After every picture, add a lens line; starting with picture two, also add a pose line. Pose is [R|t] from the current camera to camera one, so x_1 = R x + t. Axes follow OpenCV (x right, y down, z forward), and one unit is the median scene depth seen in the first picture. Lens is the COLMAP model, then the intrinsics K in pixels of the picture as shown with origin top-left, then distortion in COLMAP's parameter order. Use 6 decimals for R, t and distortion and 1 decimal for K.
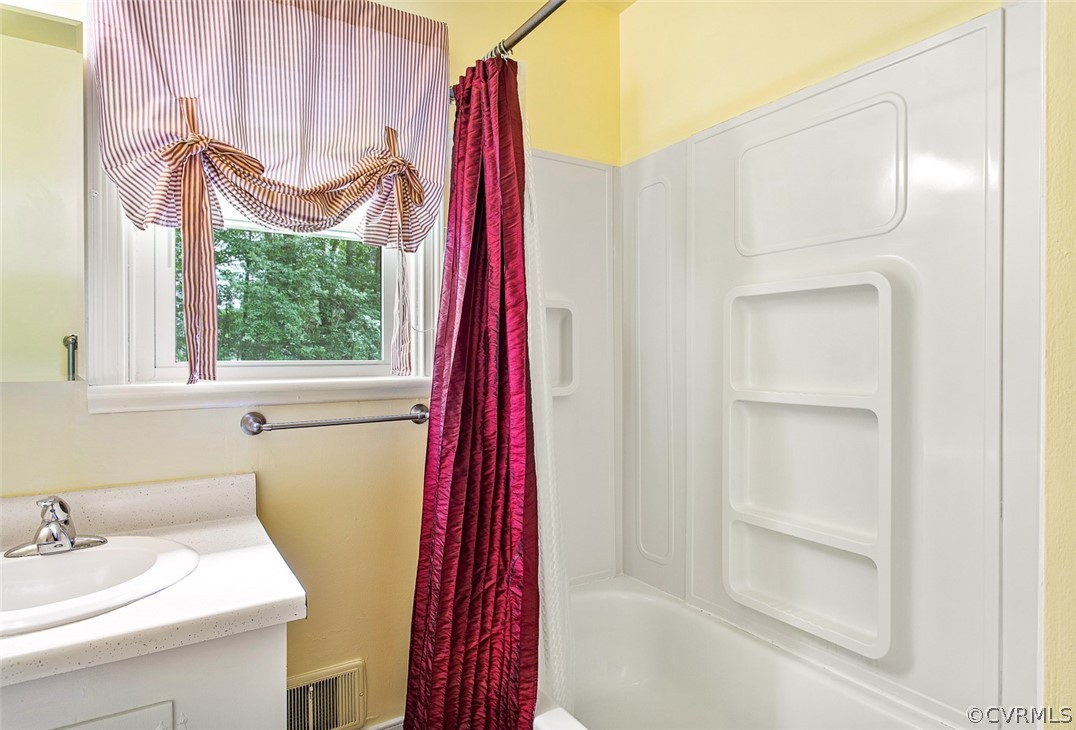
lens RADIAL K [[616.2, 0, 538.0], [0, 616.2, 365.0], [0, 0, 1]] dist [0.003374, 0.001525]
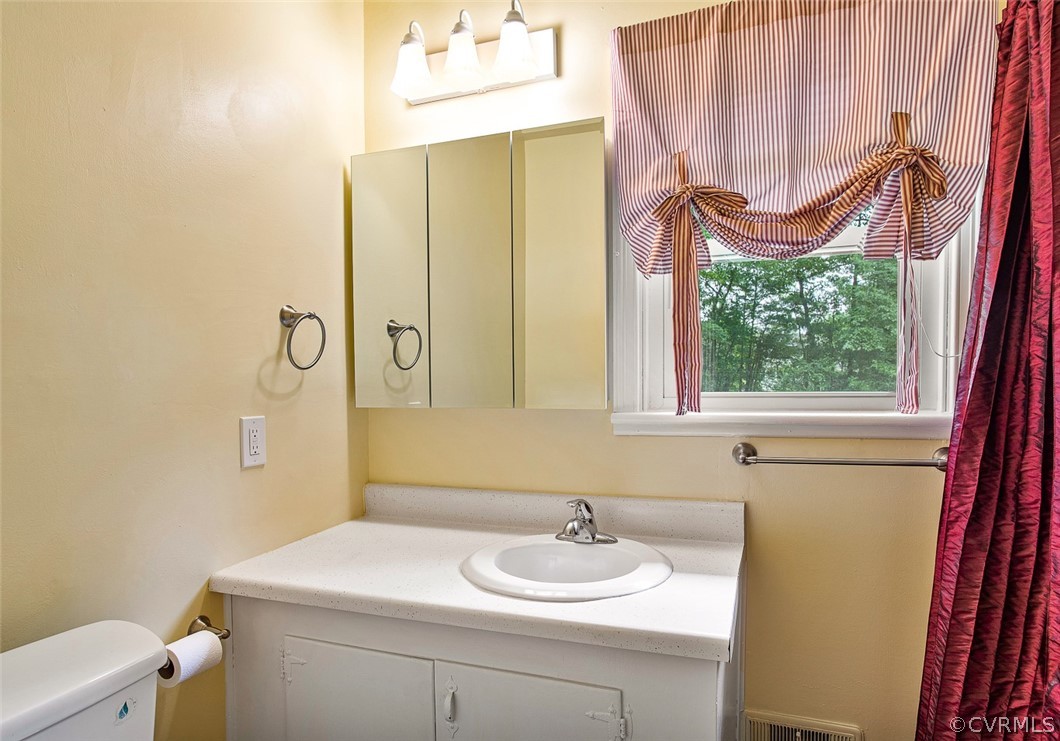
lens RADIAL K [[637.5, 0, 530.2], [0, 637.5, 399.8], [0, 0, 1]] dist [-0.004765, 0.001858]
pose [[0.608215, 0.032374, -0.793112, 0.156296], [0.001489, 0.999120, 0.041925, -0.039733], [0.793771, -0.026681, 0.607632, 0.086758]]
